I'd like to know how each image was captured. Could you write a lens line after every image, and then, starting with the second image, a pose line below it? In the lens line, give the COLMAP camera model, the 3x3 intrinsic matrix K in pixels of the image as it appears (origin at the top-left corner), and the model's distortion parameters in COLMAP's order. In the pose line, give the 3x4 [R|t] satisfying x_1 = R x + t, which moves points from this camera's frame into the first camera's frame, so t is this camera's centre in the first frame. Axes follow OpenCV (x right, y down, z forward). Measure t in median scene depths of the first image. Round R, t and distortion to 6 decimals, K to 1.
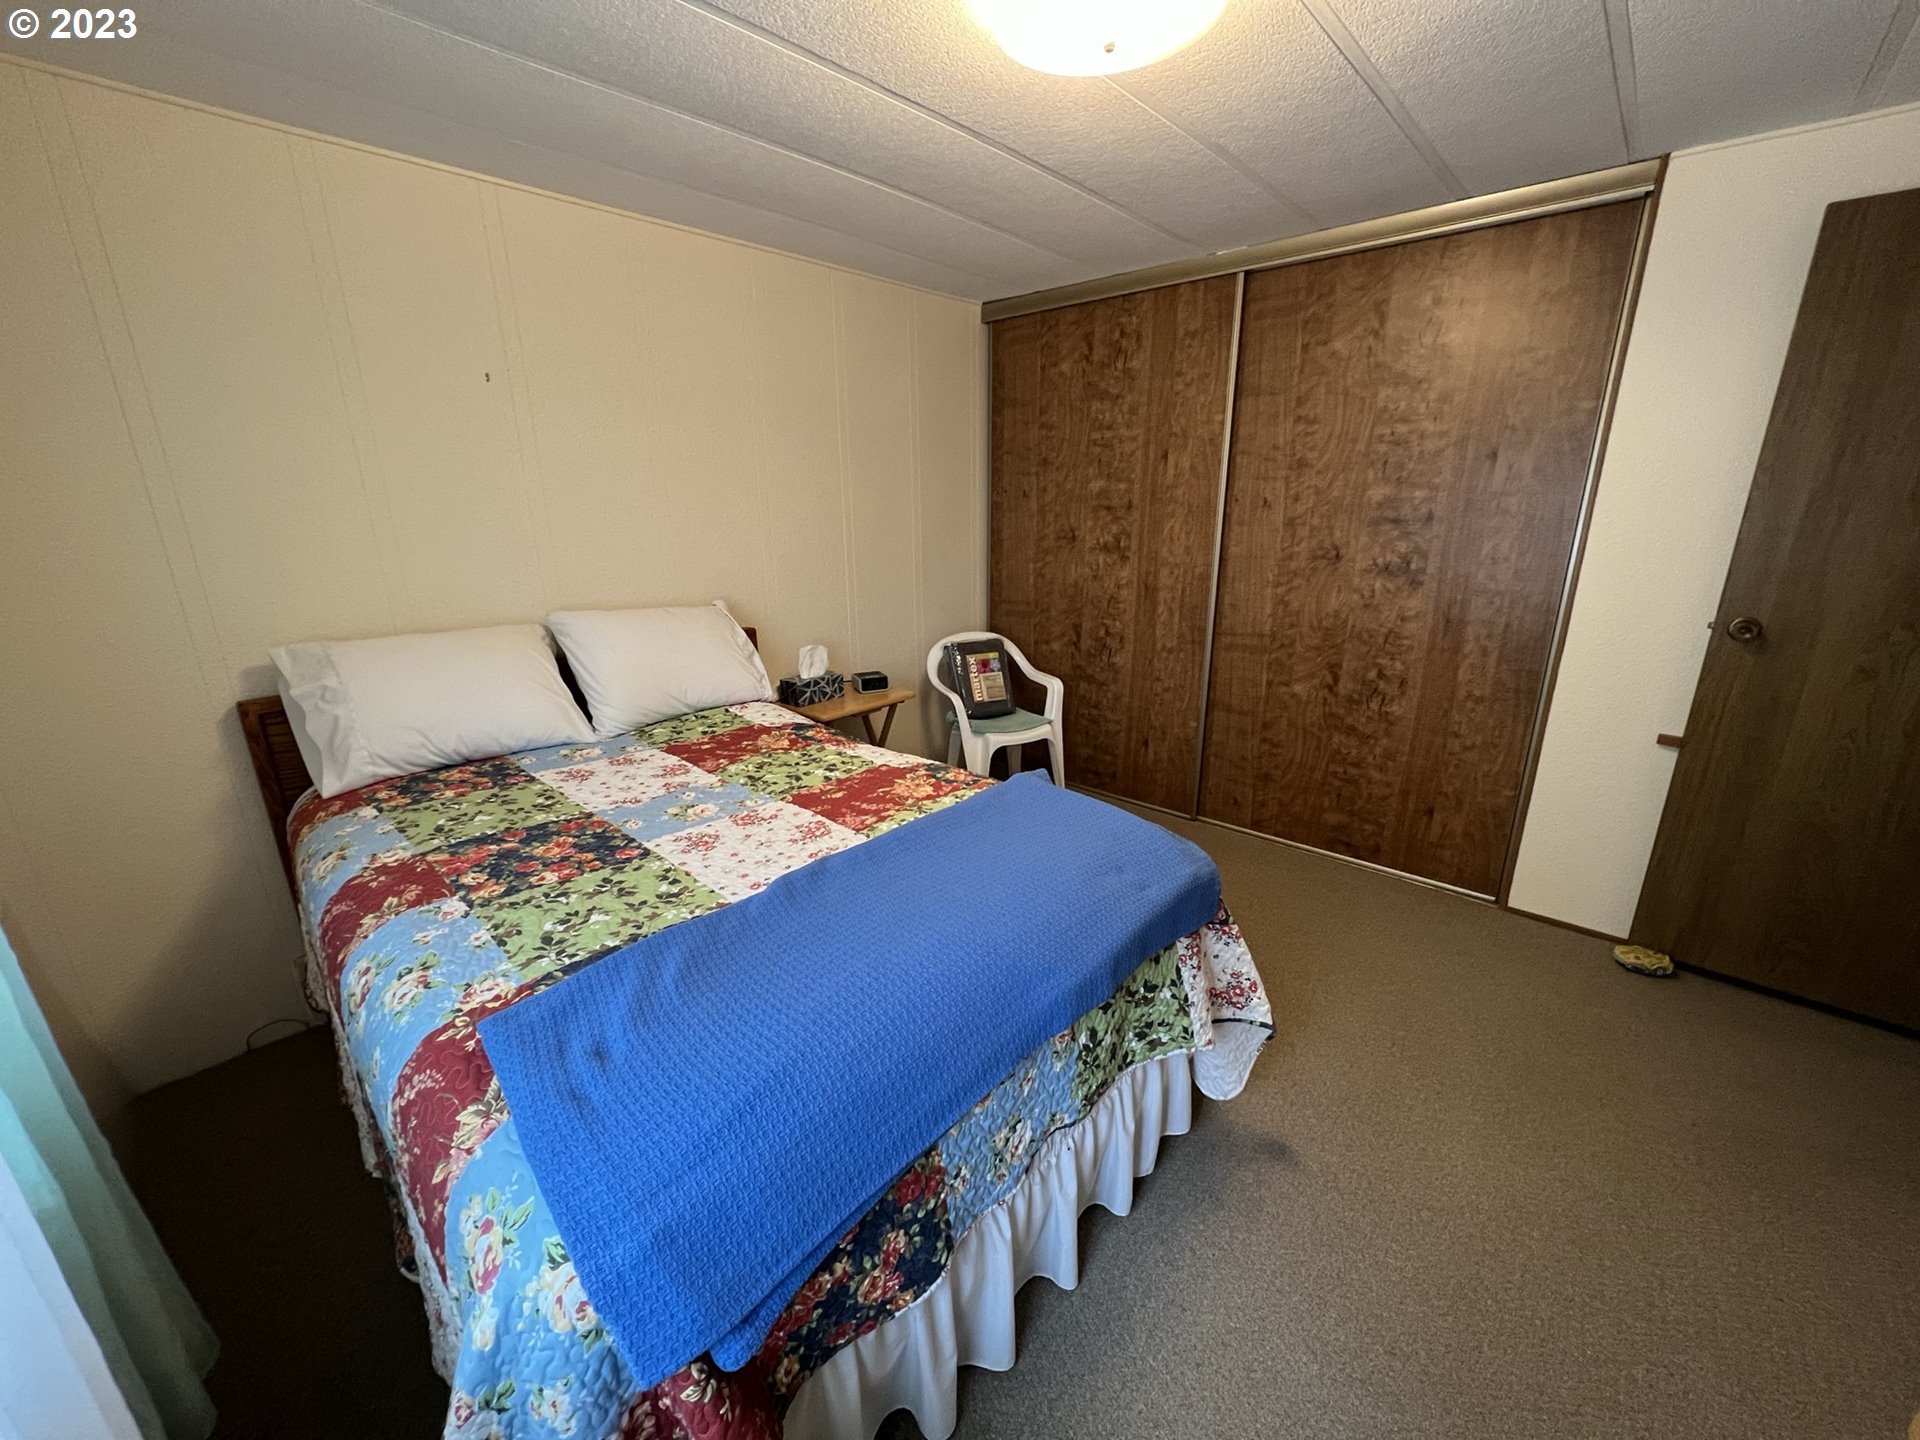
lens RADIAL K [[744.7, 0, 981.2], [0, 744.7, 717.3], [0, 0, 1]] dist [-0.000148, -0.000078]
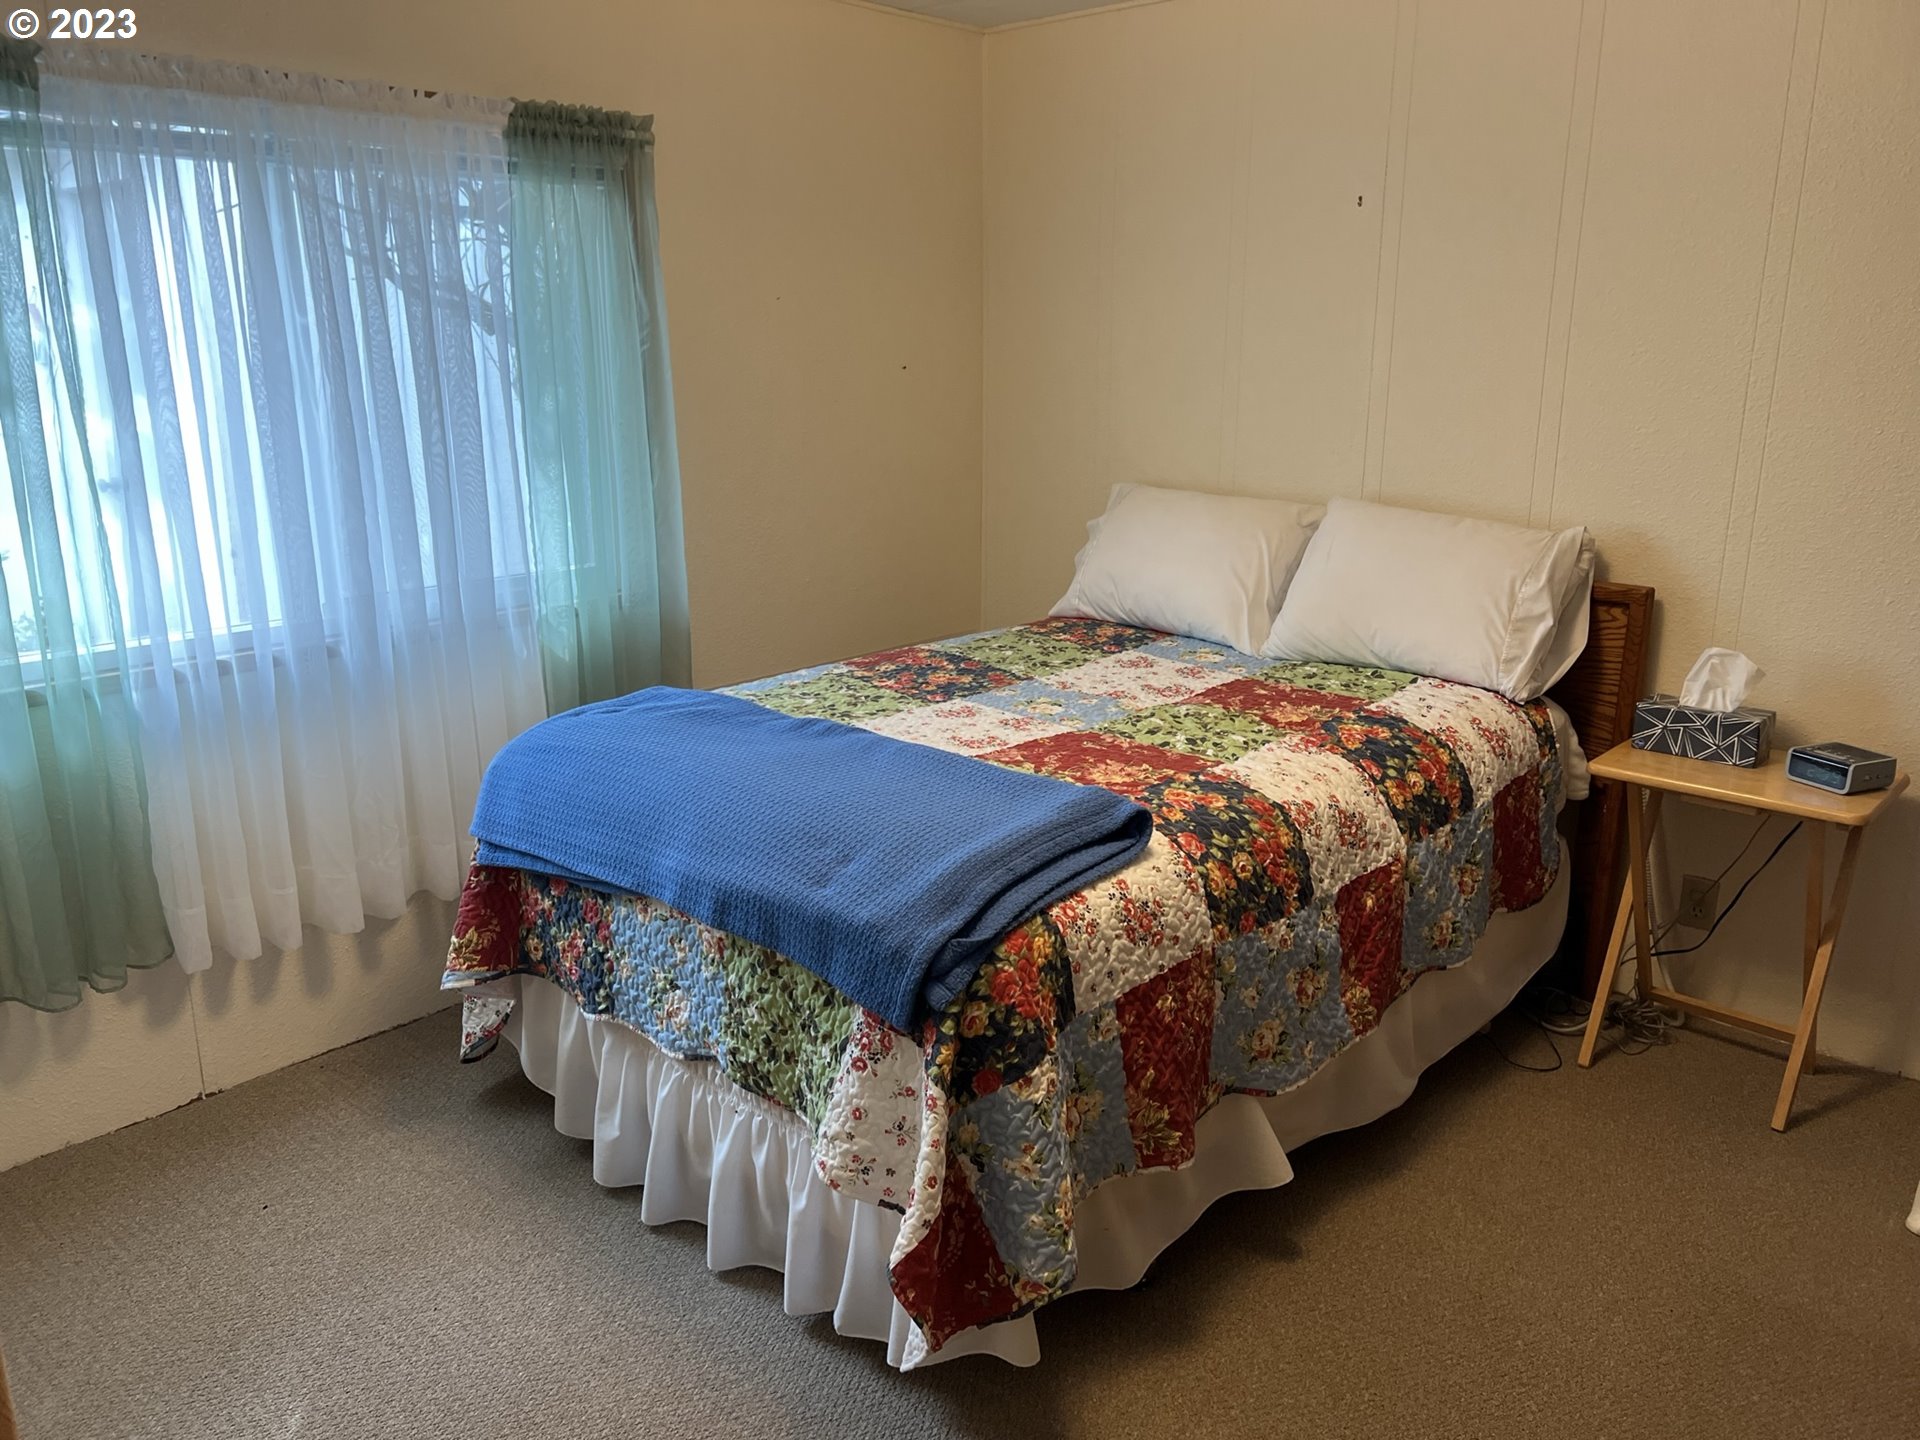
lens RADIAL K [[1461.7, 0, 960.0], [0, 1461.7, 720.0], [0, 0, 1]] dist [0.066823, -0.086745]
pose [[-0.014217, 0.262406, -0.964853, 1.251232], [-0.286275, 0.923488, 0.255375, -0.264784], [0.958042, 0.279843, 0.061991, 0.779823]]
